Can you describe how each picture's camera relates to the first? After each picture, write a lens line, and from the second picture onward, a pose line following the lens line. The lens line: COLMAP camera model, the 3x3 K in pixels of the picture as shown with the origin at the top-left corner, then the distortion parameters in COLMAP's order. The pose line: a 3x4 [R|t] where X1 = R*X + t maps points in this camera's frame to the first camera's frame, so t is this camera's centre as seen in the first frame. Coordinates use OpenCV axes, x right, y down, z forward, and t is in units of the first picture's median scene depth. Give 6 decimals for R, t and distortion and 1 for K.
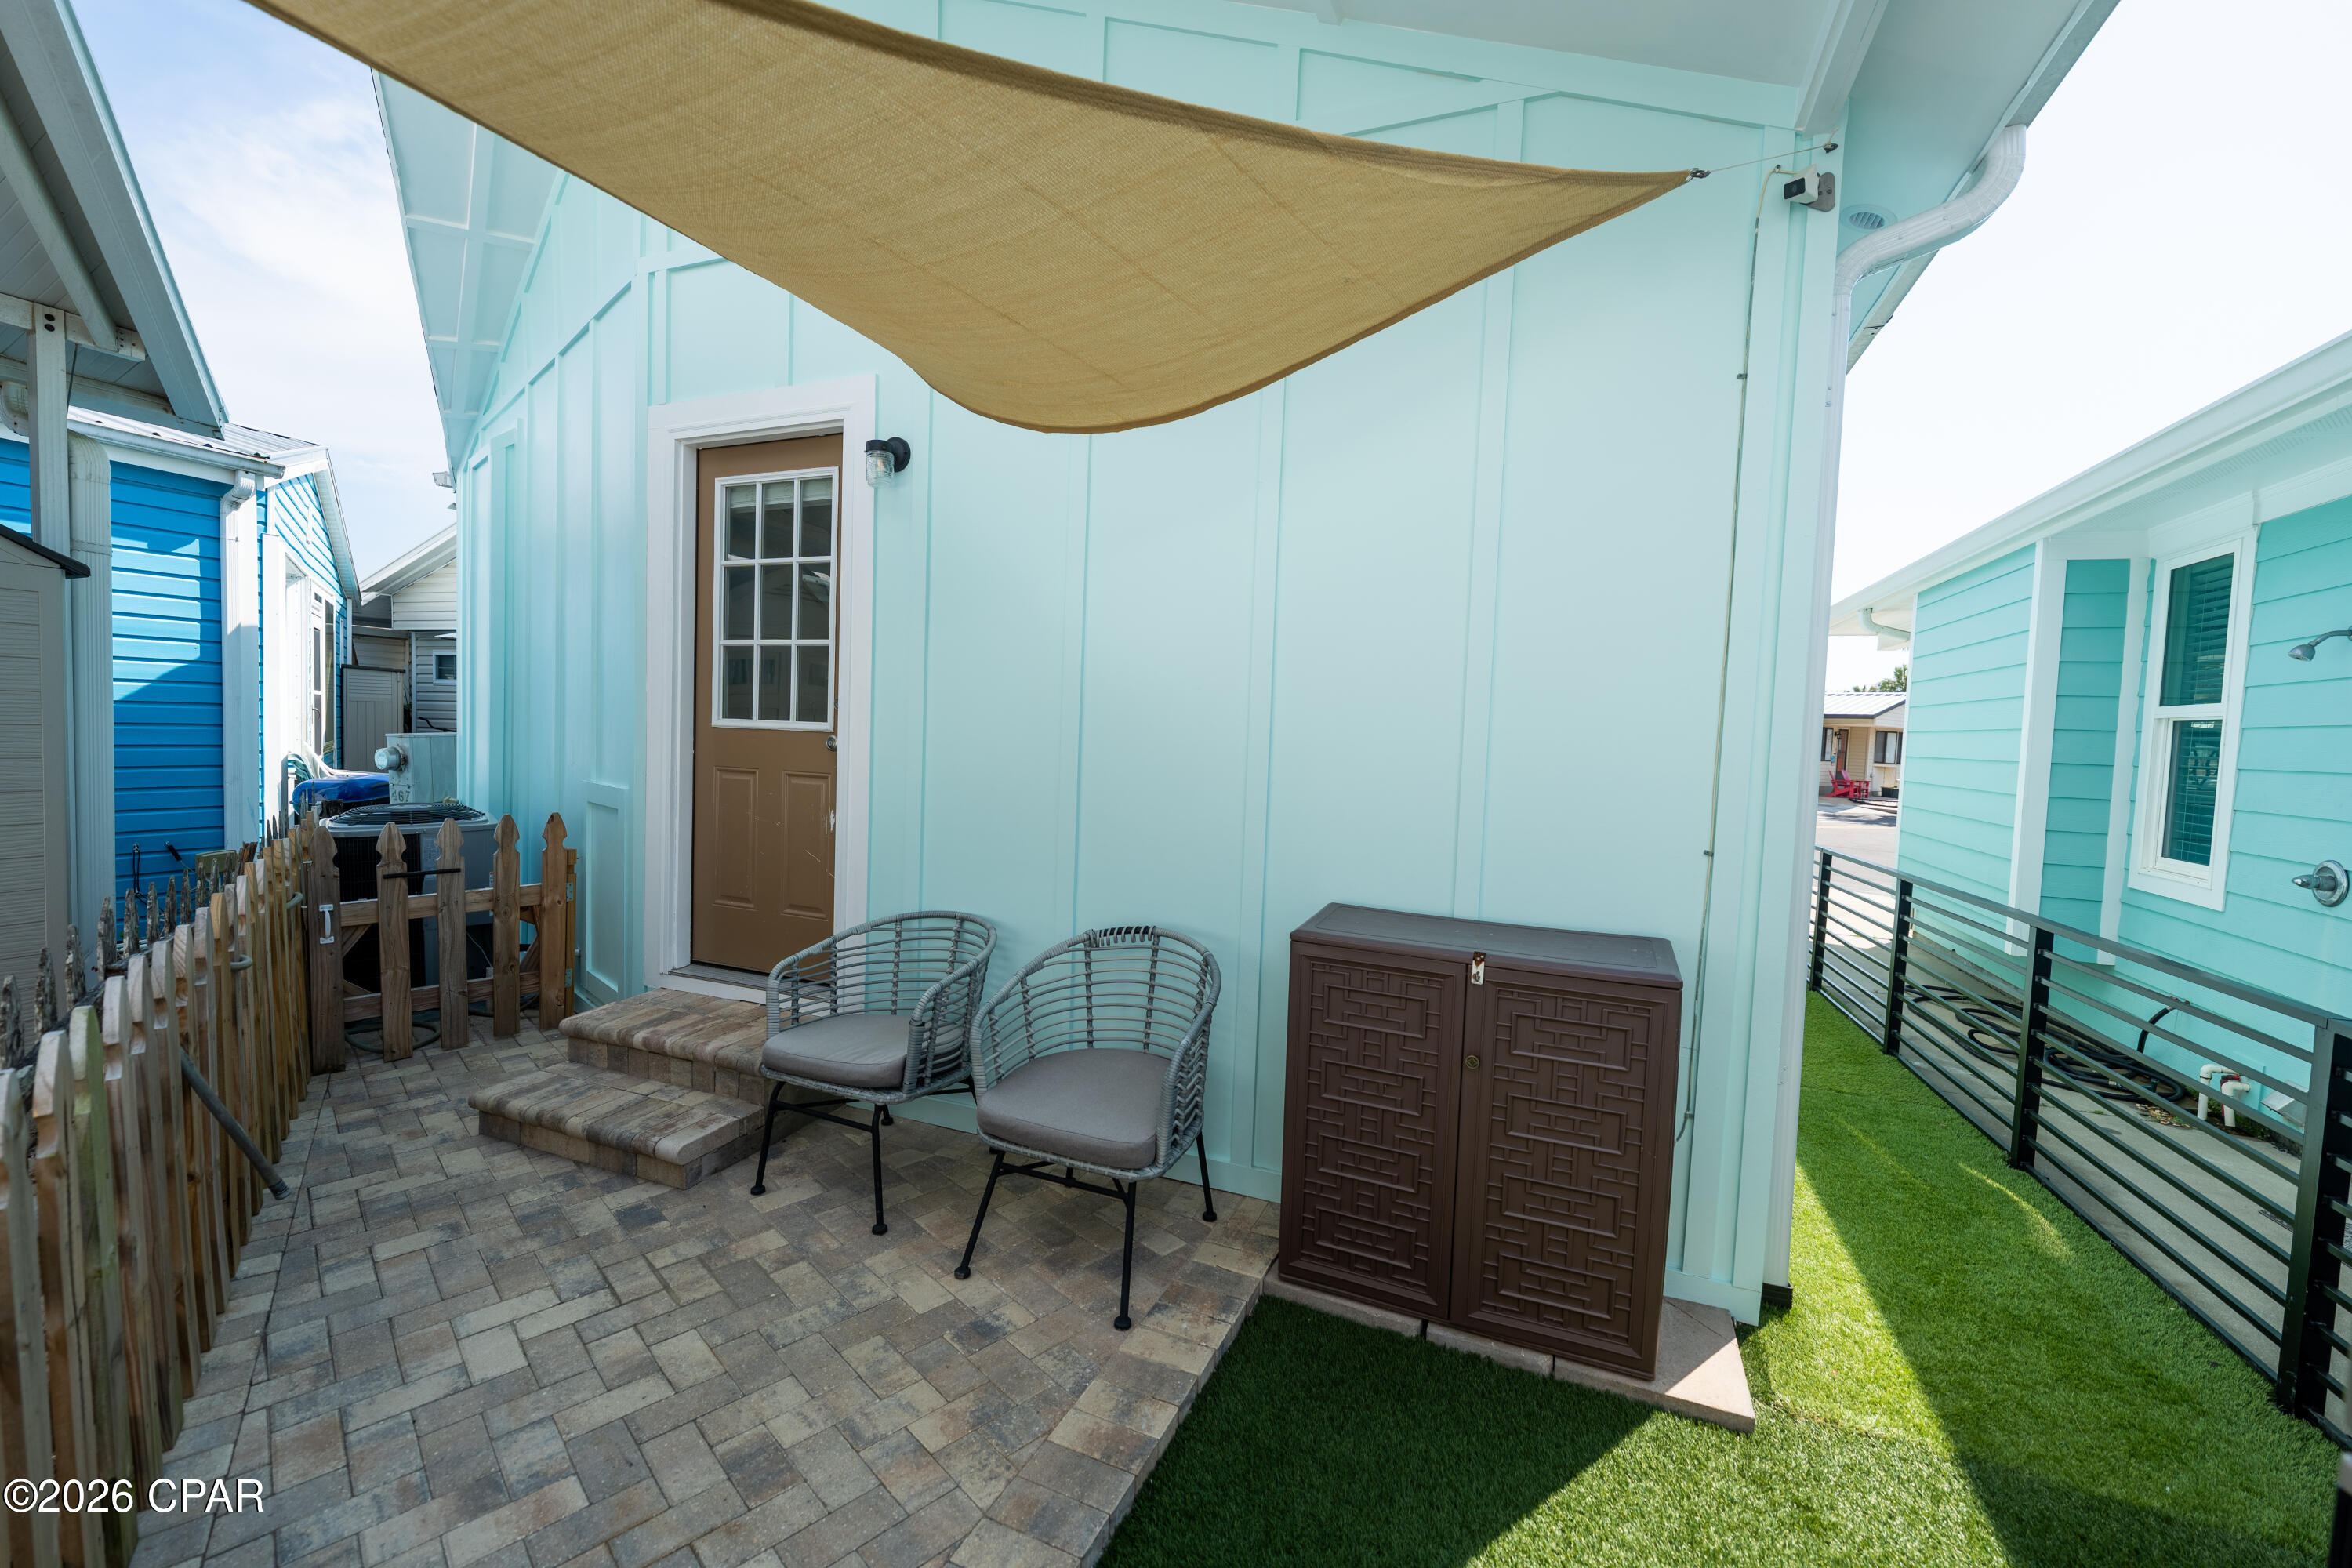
lens RADIAL K [[958.5, 0, 1174.0], [0, 958.5, 790.1], [0, 0, 1]] dist [-0.002736, 0.000364]
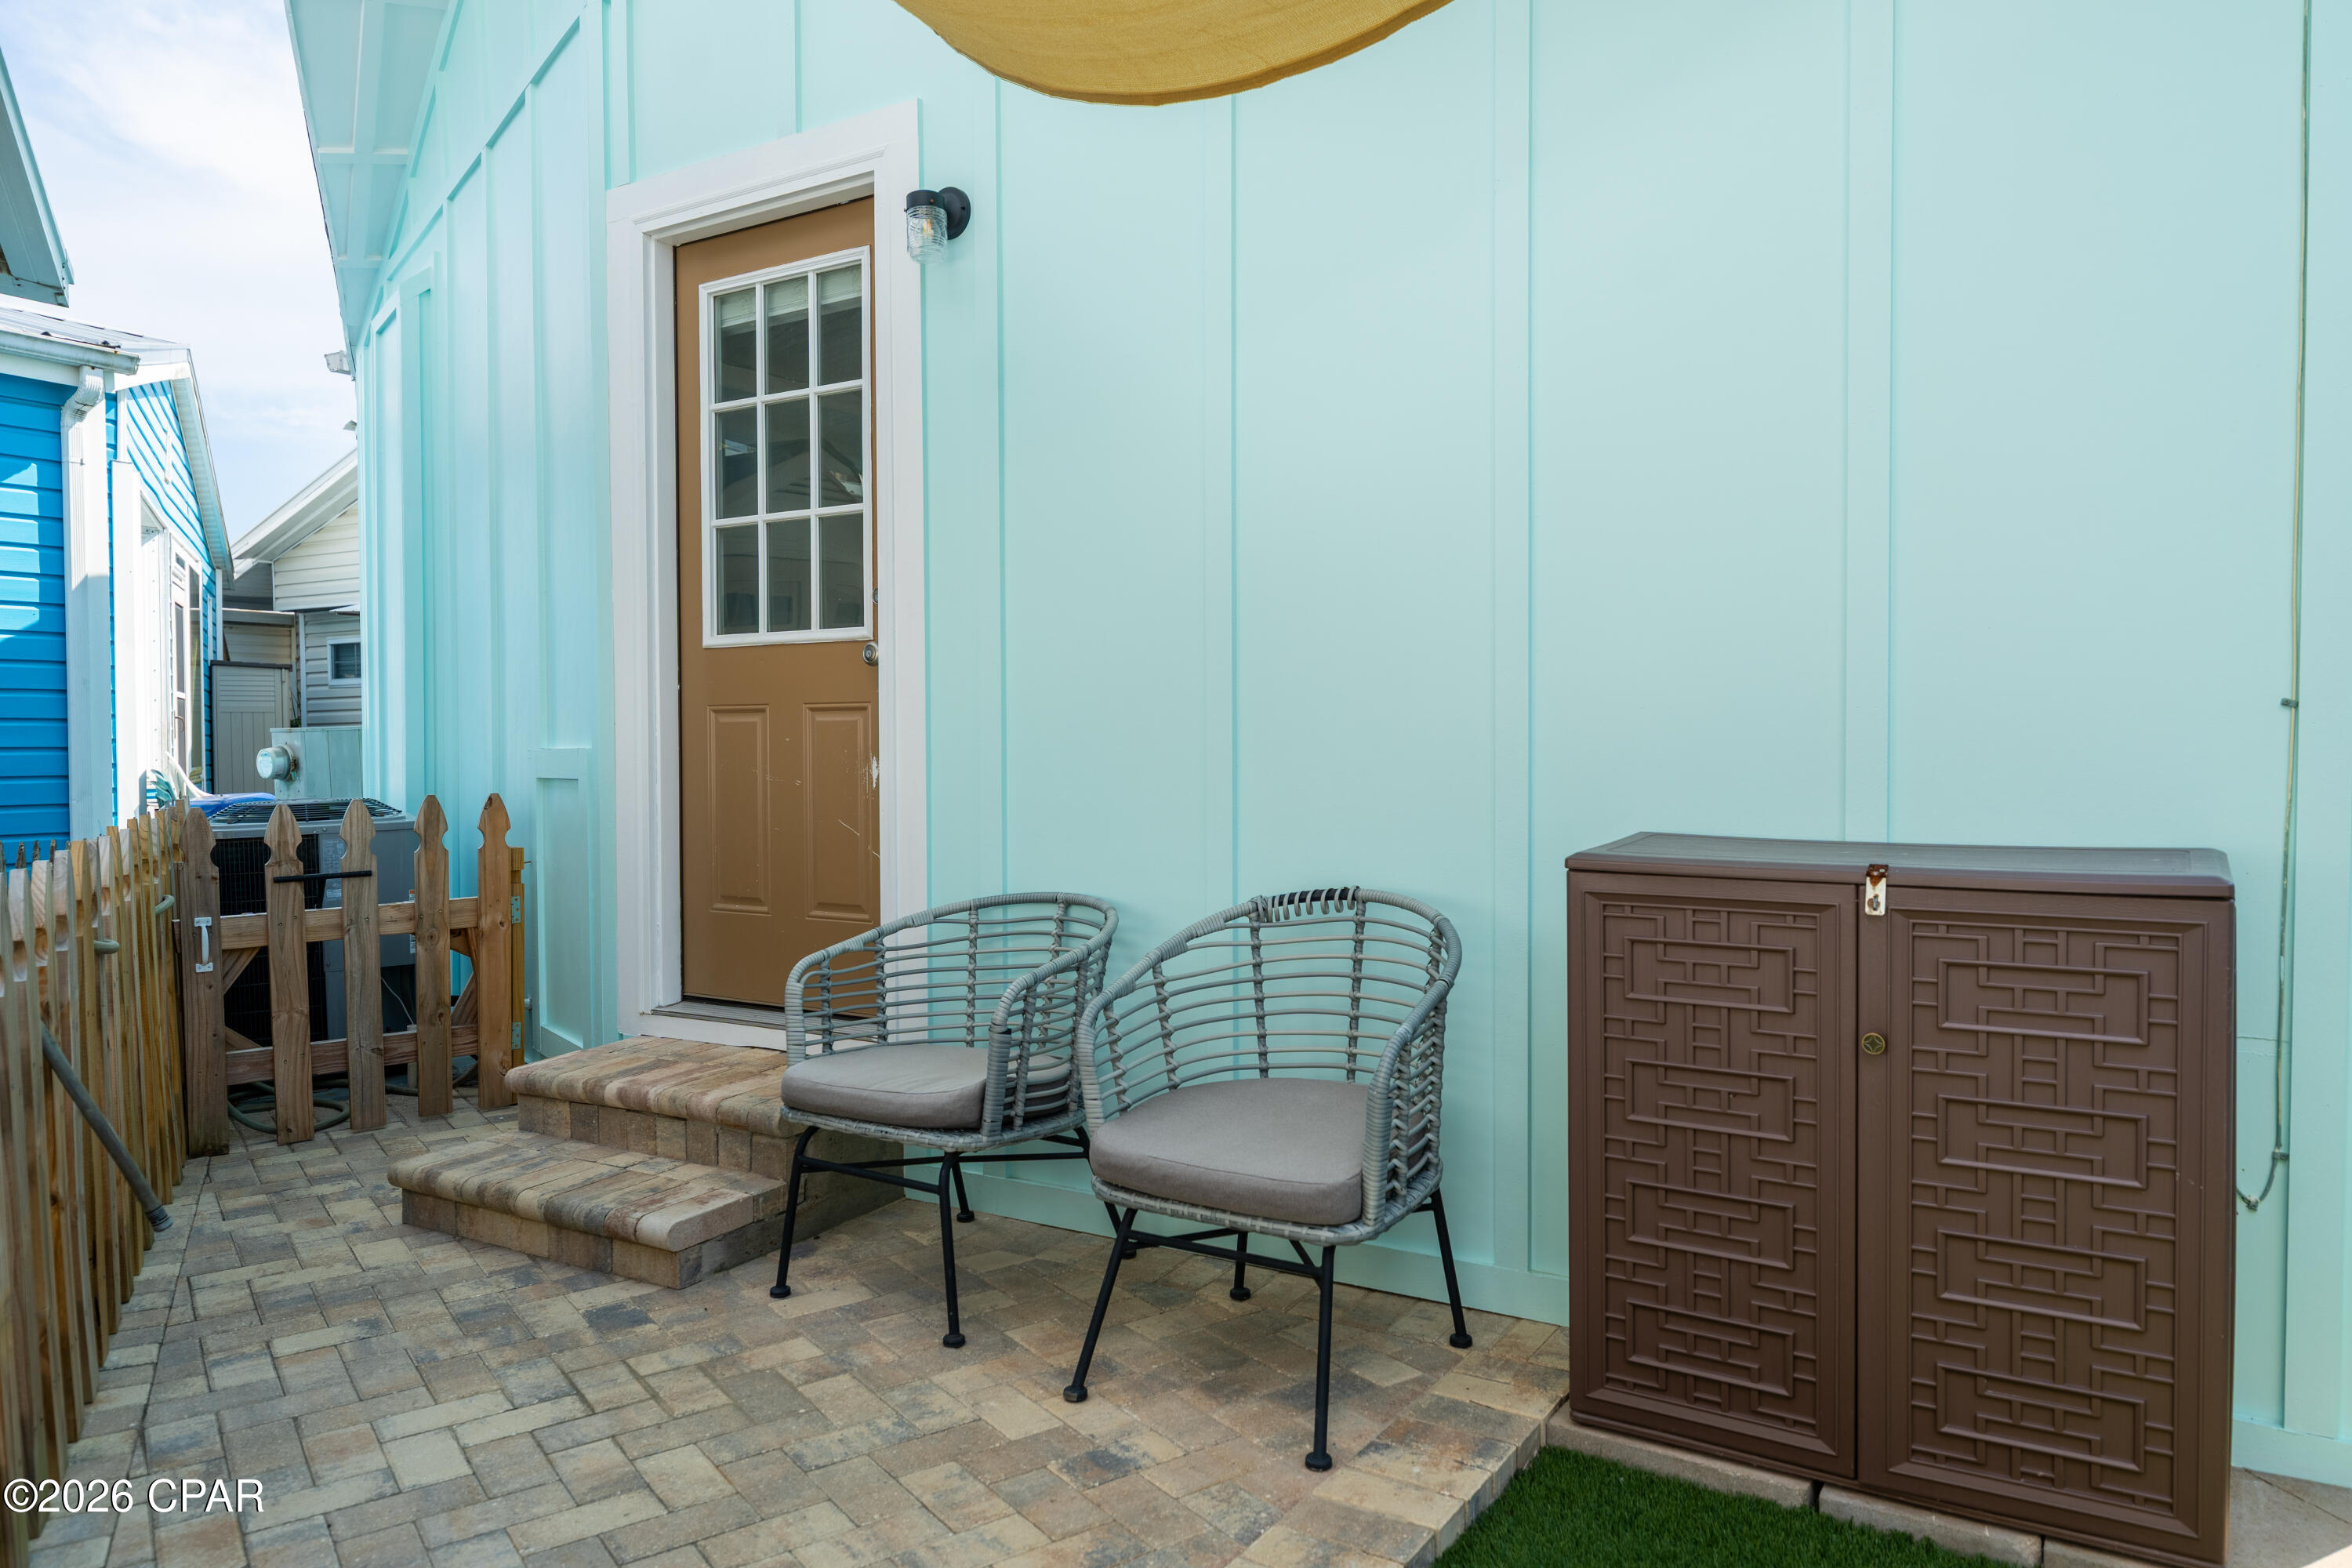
lens RADIAL K [[1544.4, 0, 1169.8], [0, 1544.4, 778.5], [0, 0, 1]] dist [0.005468, -0.004381]
pose [[0.986497, -0.036771, -0.159598, 0.022342], [0.032186, 0.998994, -0.031222, 0.093758], [0.160585, 0.025664, 0.986688, -0.038170]]
